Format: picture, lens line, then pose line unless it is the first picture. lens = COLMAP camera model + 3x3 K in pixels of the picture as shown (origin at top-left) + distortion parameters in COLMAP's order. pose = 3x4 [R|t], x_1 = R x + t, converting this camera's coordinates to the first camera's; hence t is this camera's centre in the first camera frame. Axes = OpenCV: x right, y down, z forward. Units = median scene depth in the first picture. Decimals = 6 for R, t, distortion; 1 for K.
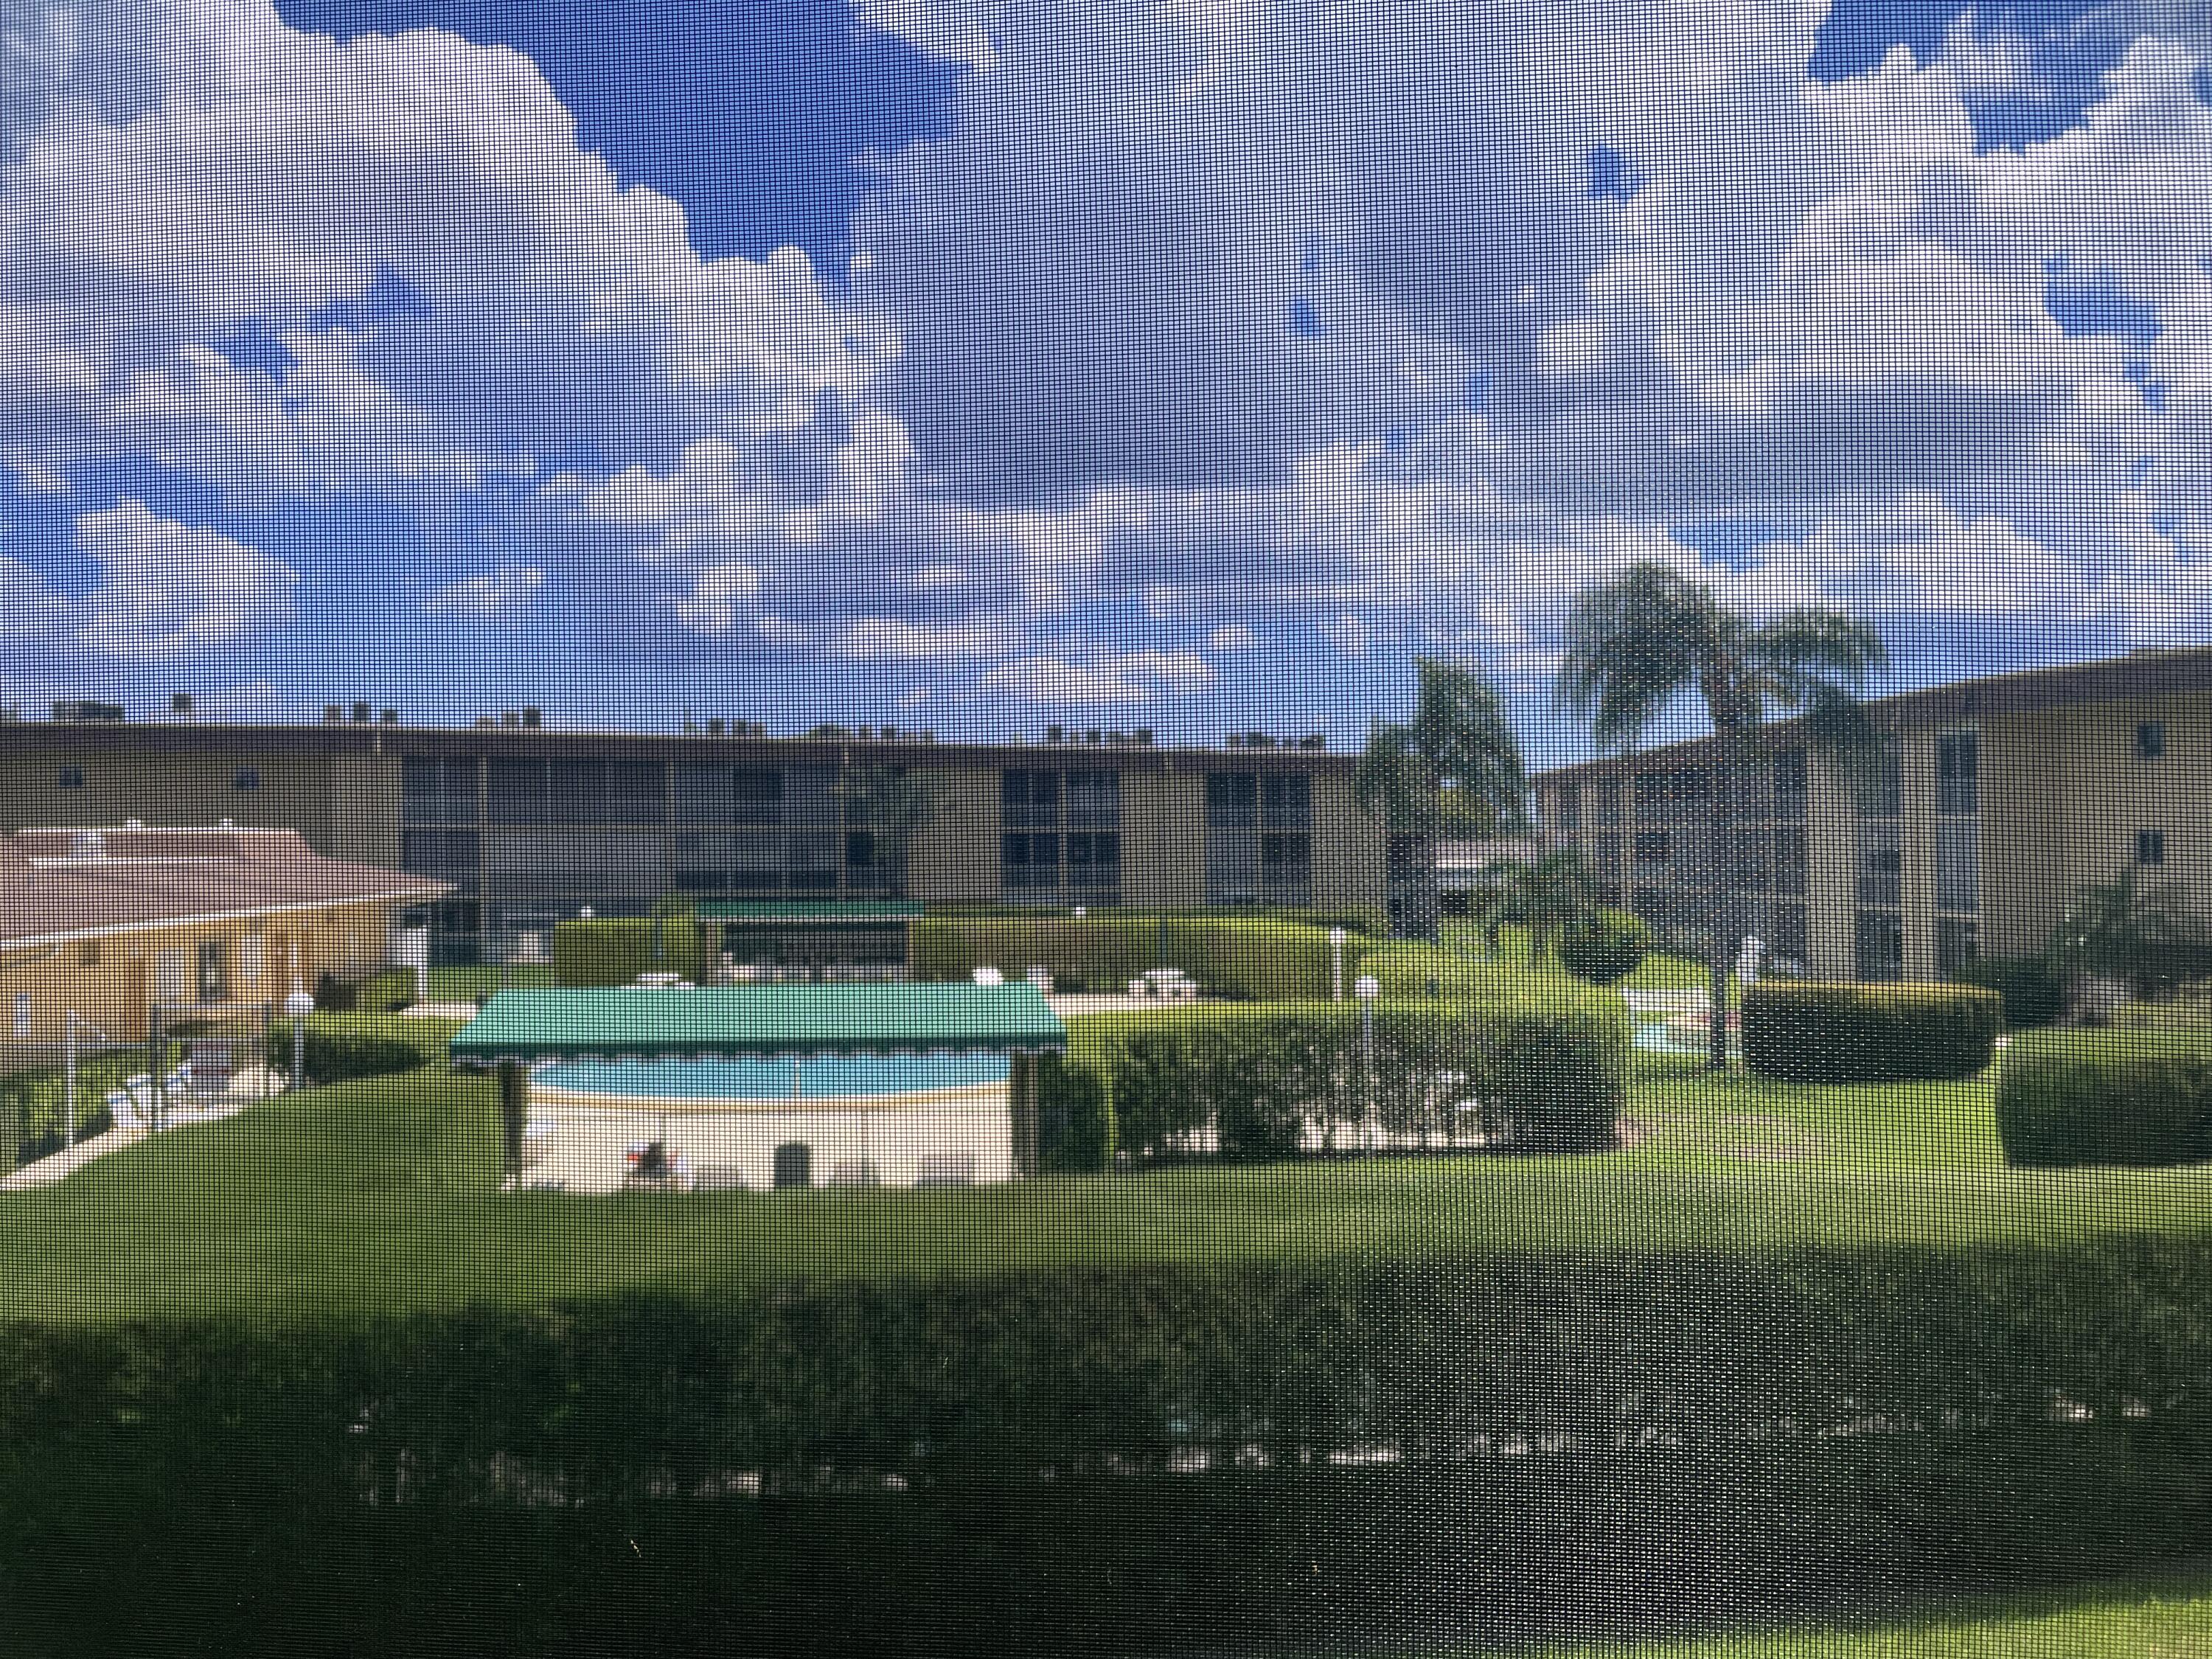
lens RADIAL K [[1684.9, 0, 1108.0], [0, 1684.9, 823.6], [0, 0, 1]] dist [0.098630, -0.124535]
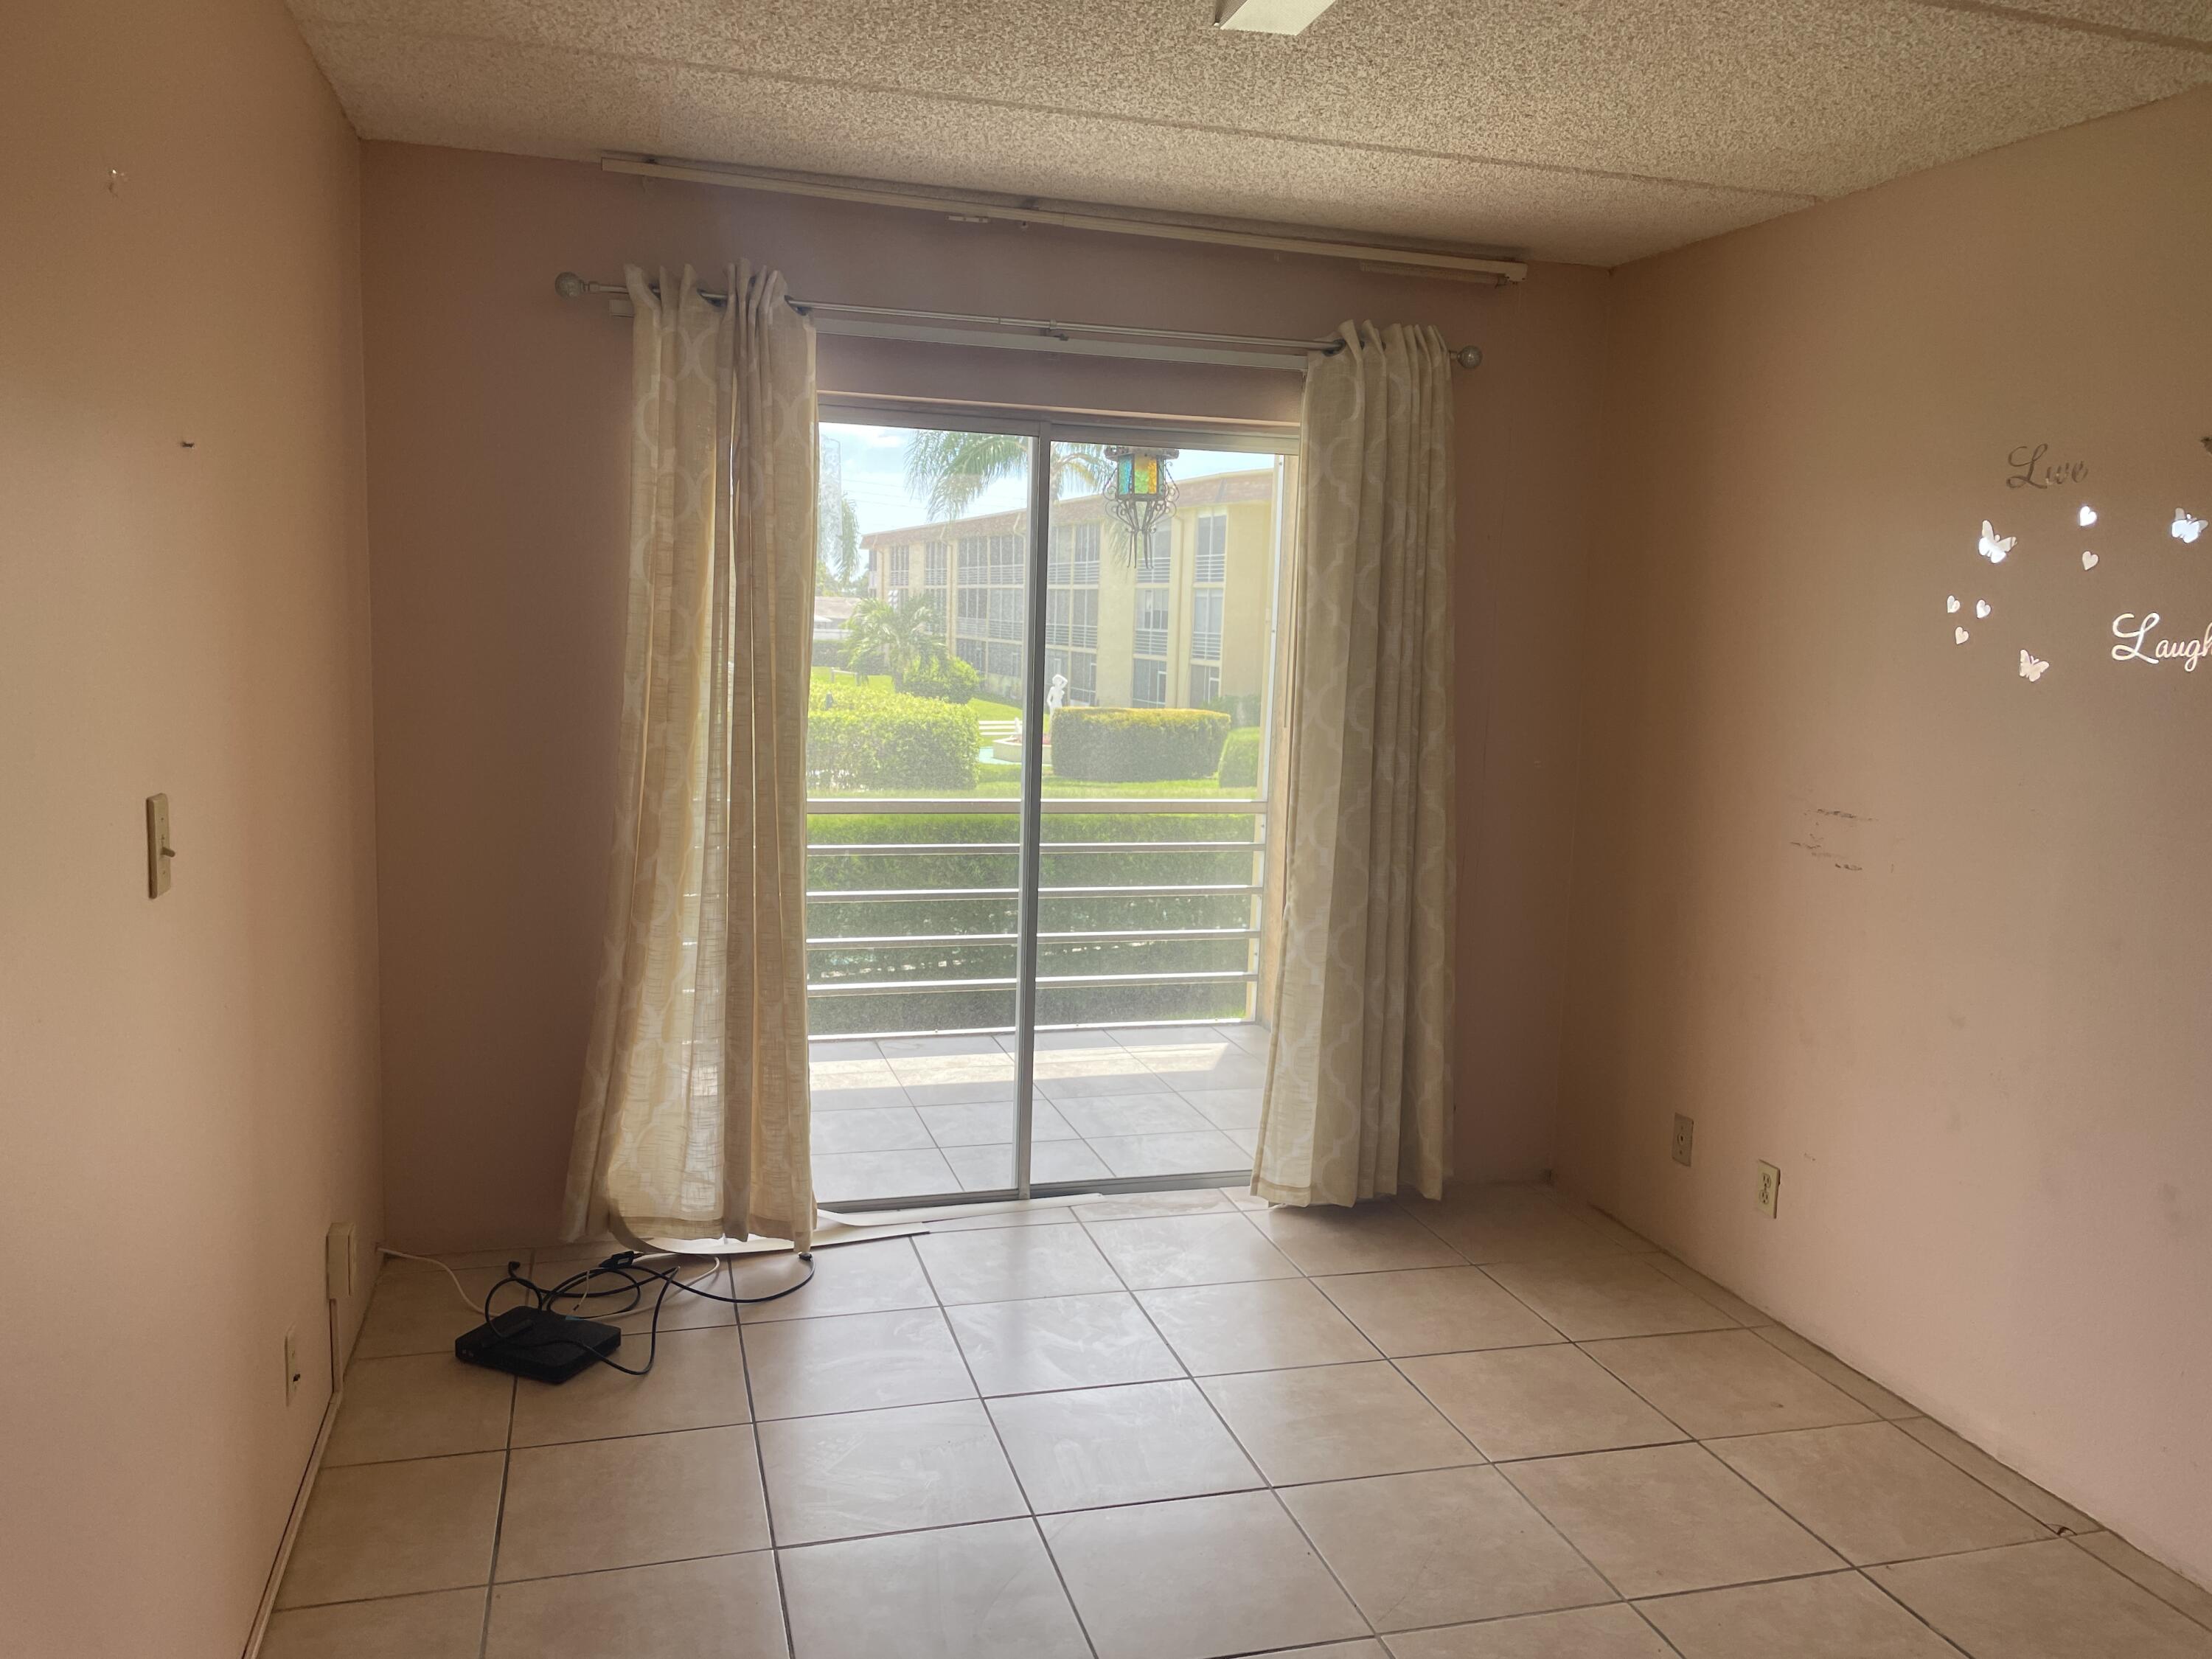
lens RADIAL K [[1660.8, 0, 1116.9], [0, 1660.8, 792.1], [0, 0, 1]] dist [0.071466, -0.109761]
pose [[0.918883, -0.011628, 0.394359, -0.046723], [-0.038243, 0.992233, 0.118366, 0.004517], [-0.392672, -0.123846, 0.911302, -0.098978]]
